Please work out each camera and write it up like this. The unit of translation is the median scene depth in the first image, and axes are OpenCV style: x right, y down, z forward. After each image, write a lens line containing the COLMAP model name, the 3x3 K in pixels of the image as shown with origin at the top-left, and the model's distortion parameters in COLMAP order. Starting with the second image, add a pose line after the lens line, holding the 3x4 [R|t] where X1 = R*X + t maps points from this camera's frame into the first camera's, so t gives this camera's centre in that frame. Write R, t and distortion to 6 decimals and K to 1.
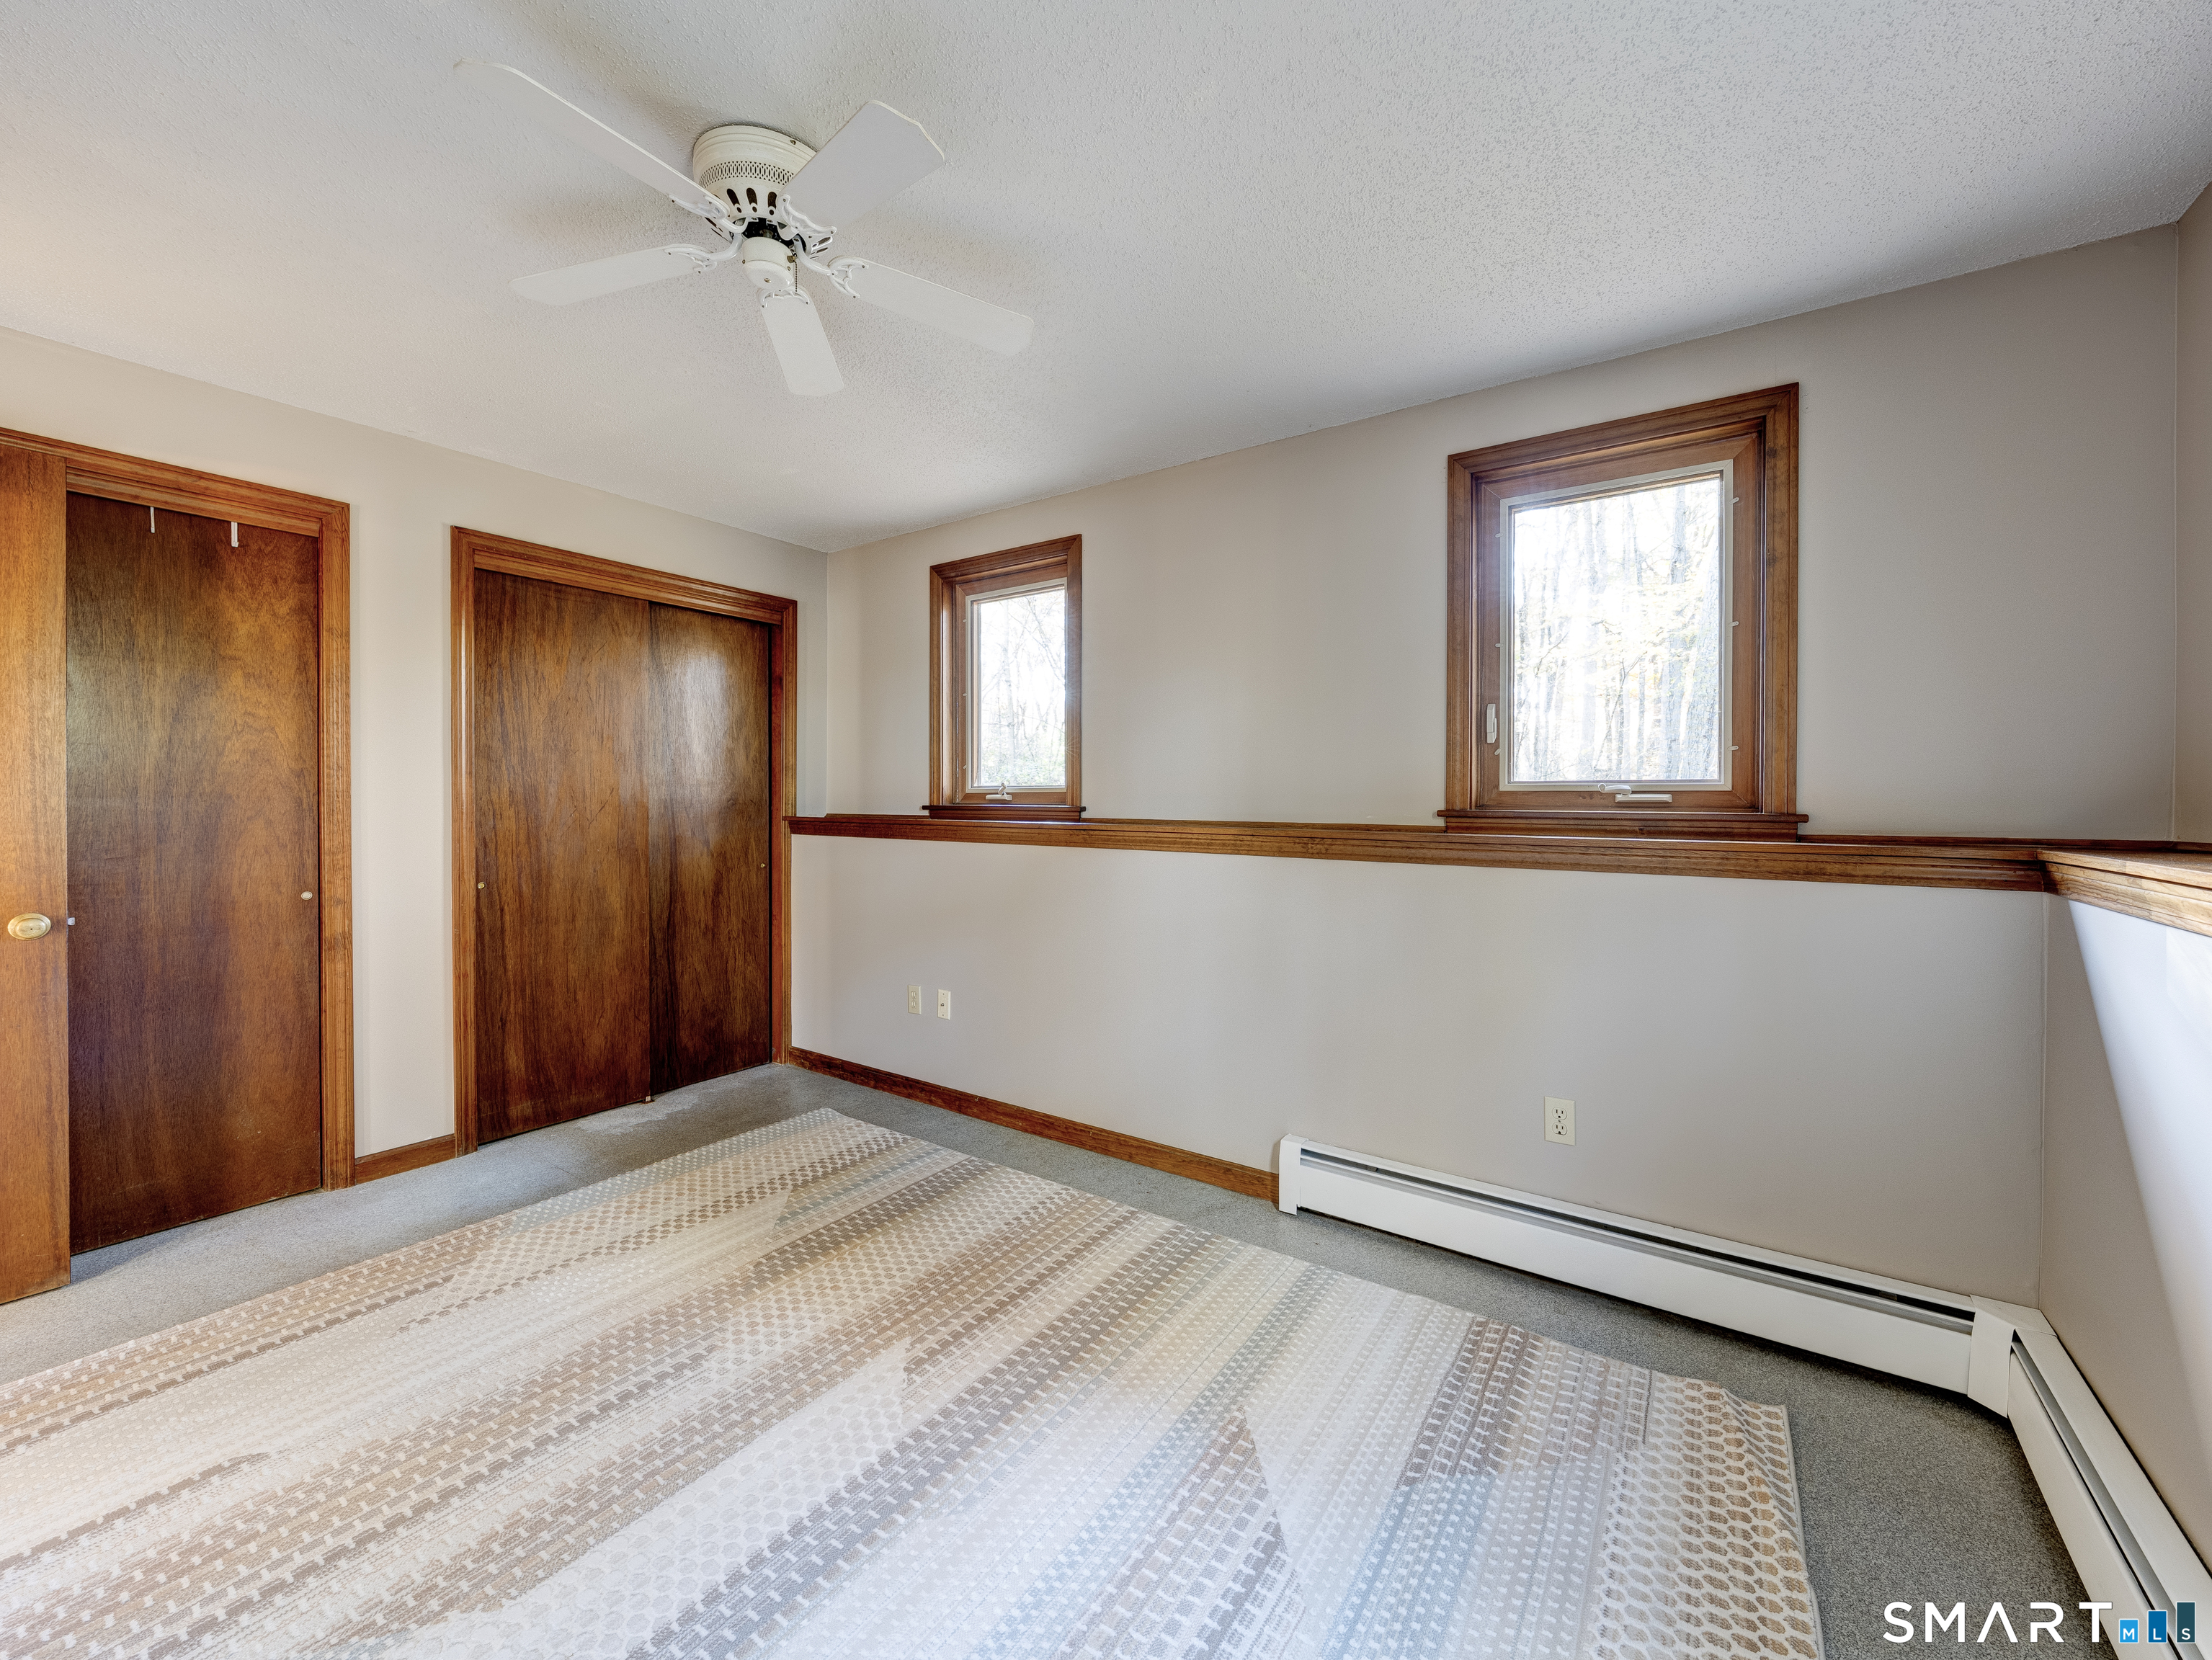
lens RADIAL K [[867.7, 0, 1110.0], [0, 867.7, 807.8], [0, 0, 1]] dist [-0.011346, -0.000198]
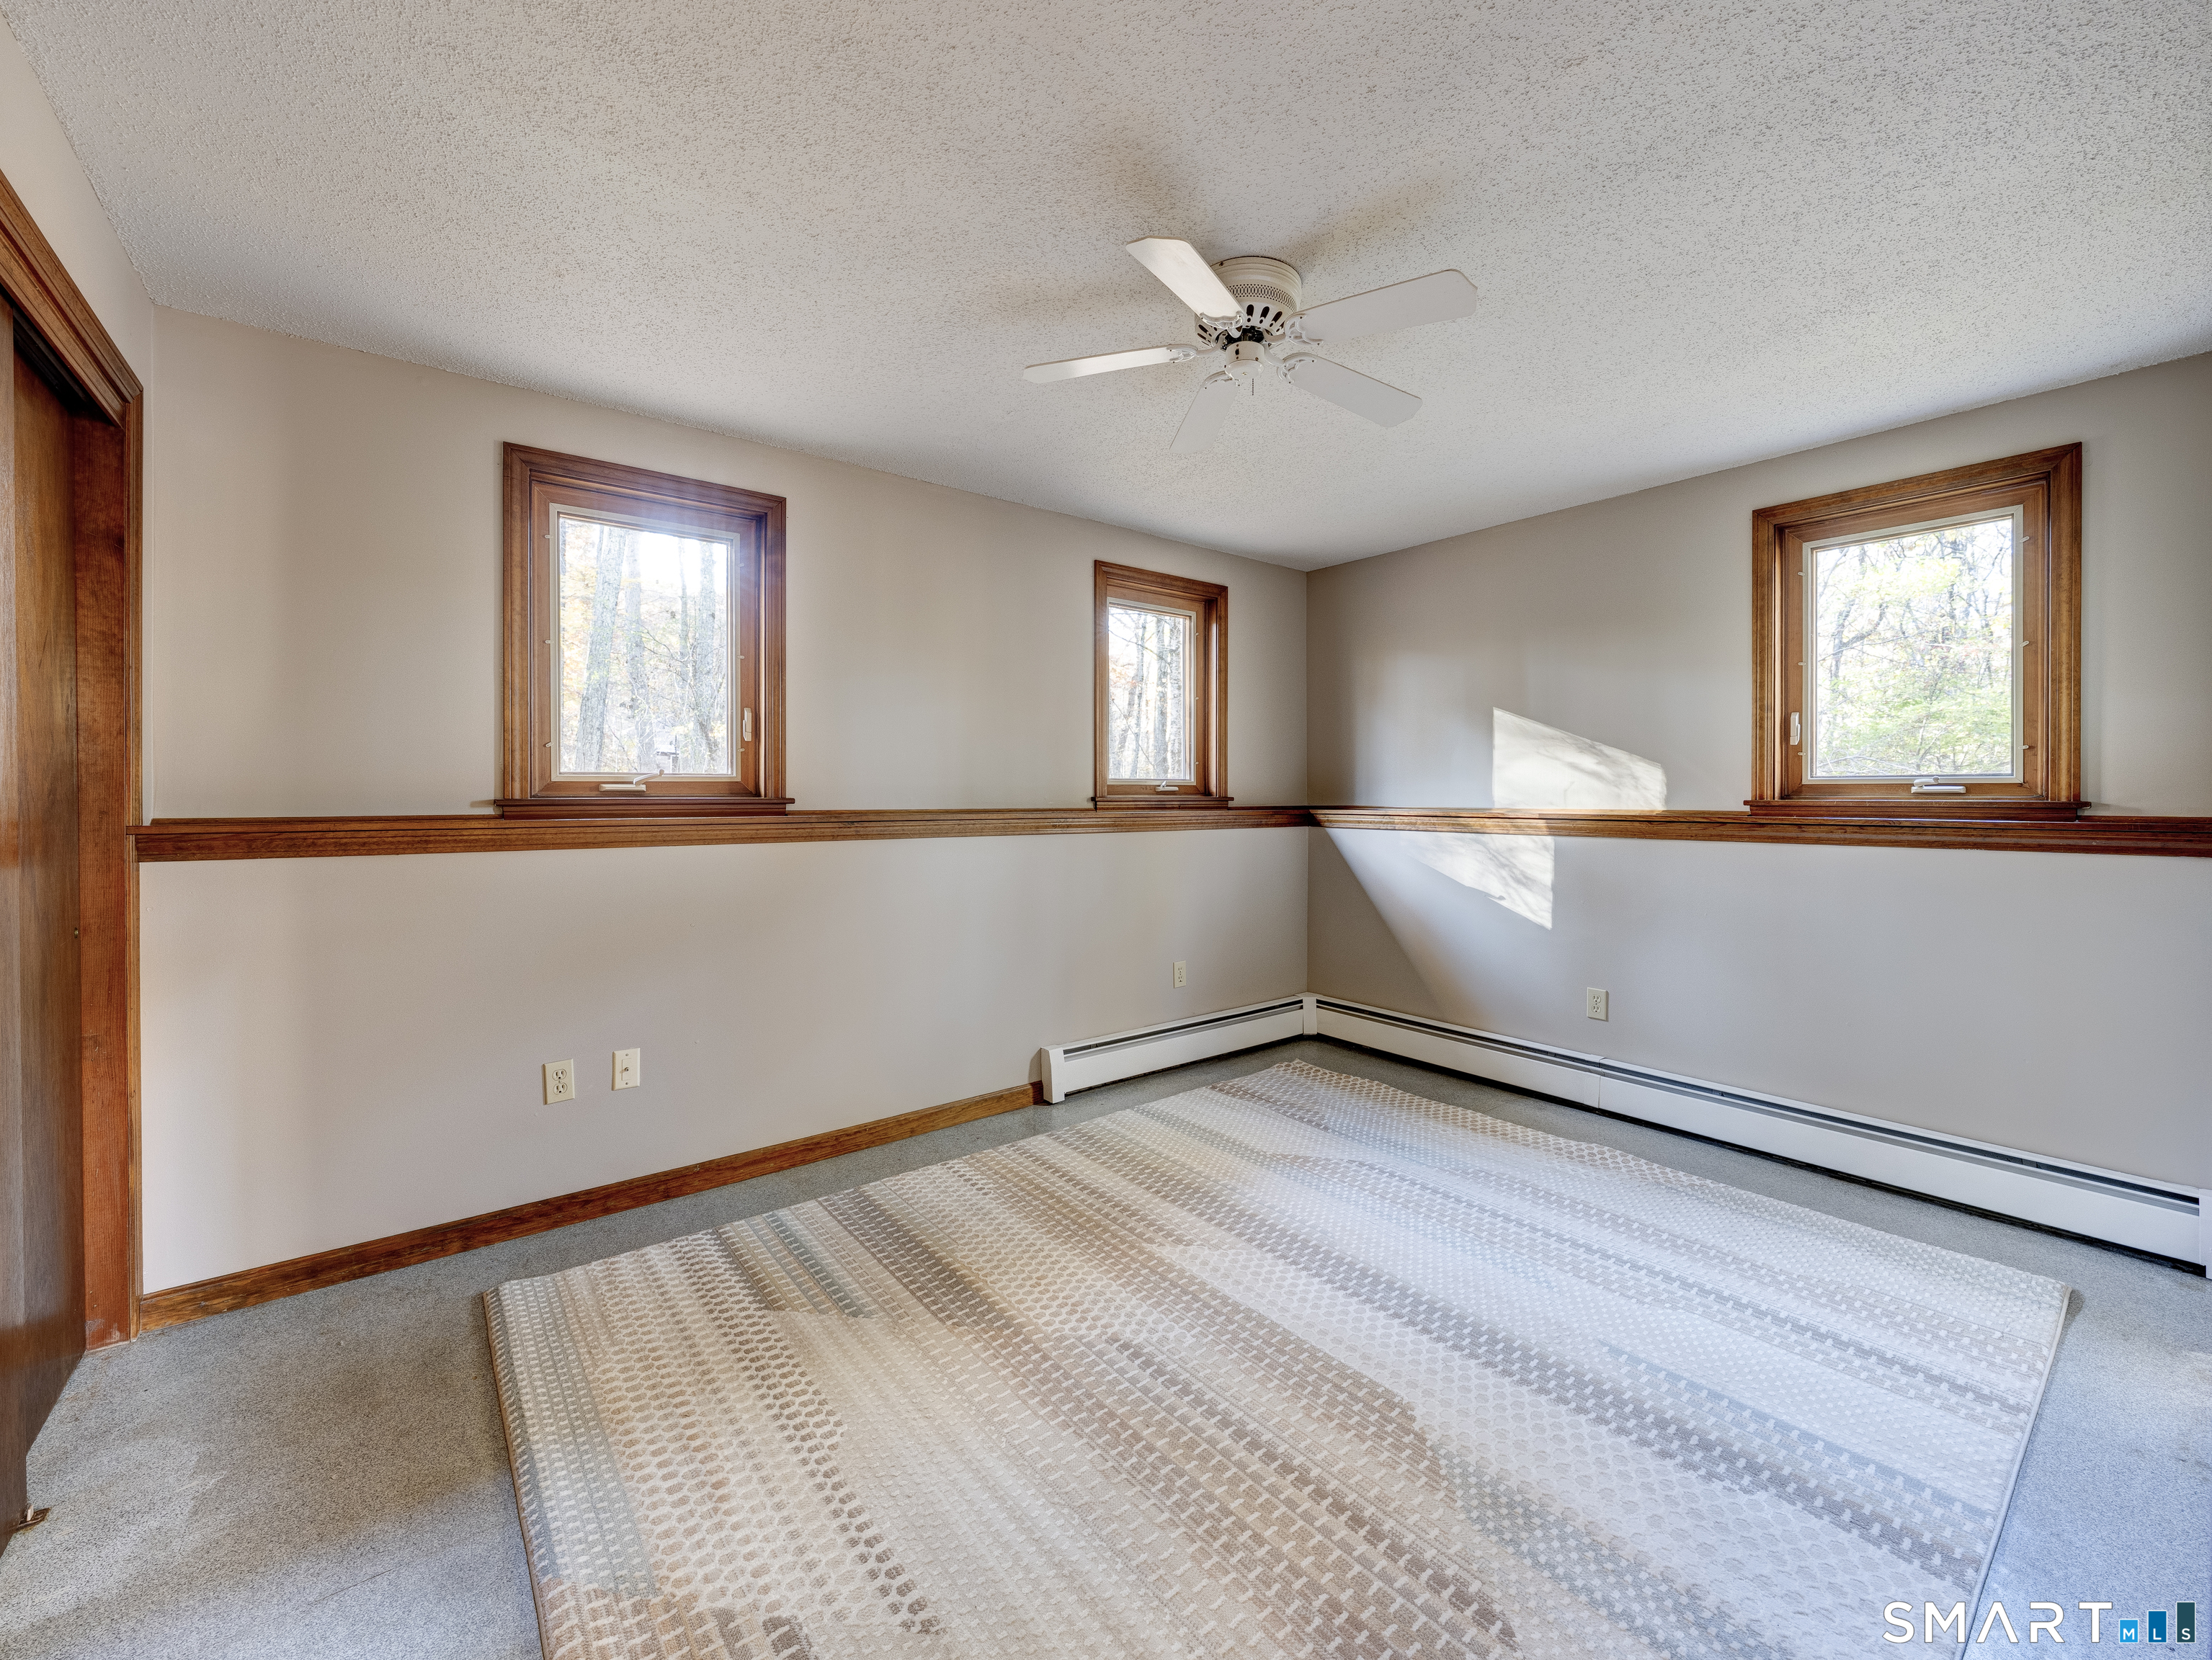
lens RADIAL K [[906.1, 0, 1116.6], [0, 906.1, 810.6], [0, 0, 1]] dist [-0.004393, -0.000345]
pose [[0.288323, -0.024537, 0.957219, -1.009385], [0.008613, 0.999698, 0.023032, -0.008296], [-0.957494, 0.001604, 0.288448, 0.479845]]
